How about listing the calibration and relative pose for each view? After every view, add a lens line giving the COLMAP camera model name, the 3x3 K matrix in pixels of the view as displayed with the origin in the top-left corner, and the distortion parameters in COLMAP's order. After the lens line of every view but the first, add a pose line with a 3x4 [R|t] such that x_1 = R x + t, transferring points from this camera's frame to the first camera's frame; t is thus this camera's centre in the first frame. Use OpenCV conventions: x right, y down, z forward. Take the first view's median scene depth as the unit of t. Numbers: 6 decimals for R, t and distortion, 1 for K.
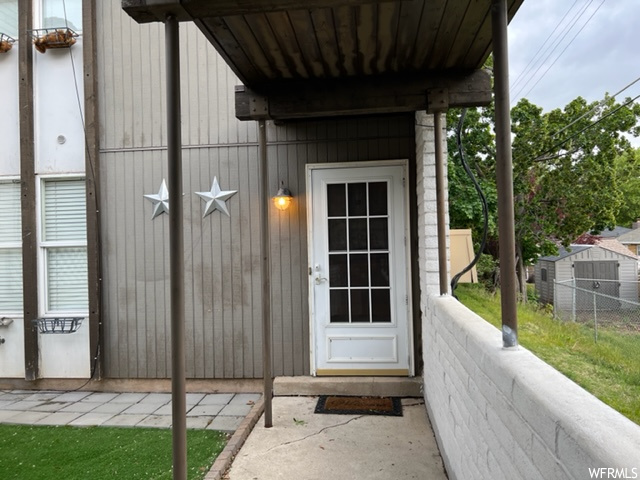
lens RADIAL K [[474.6, 0, 319.6], [0, 474.6, 235.0], [0, 0, 1]] dist [0.072738, -0.092358]
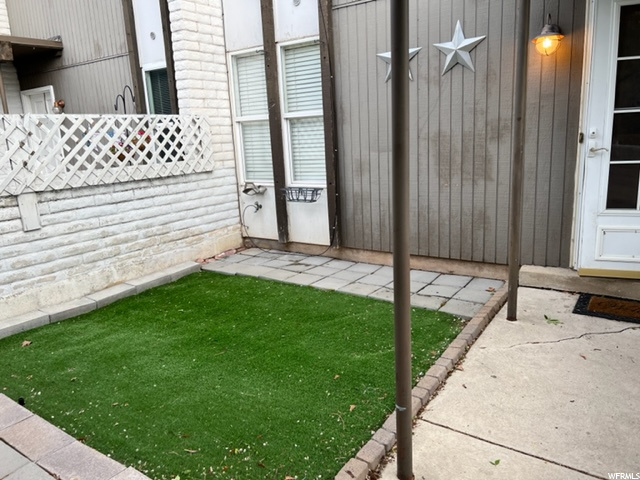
lens RADIAL K [[474.6, 0, 319.6], [0, 474.6, 235.0], [0, 0, 1]] dist [0.072738, -0.092358]
pose [[0.881974, 0.079979, -0.464462, -0.018952], [0.036581, 0.970906, 0.236652, 0.029705], [0.469876, -0.225712, 0.853388, 0.112599]]
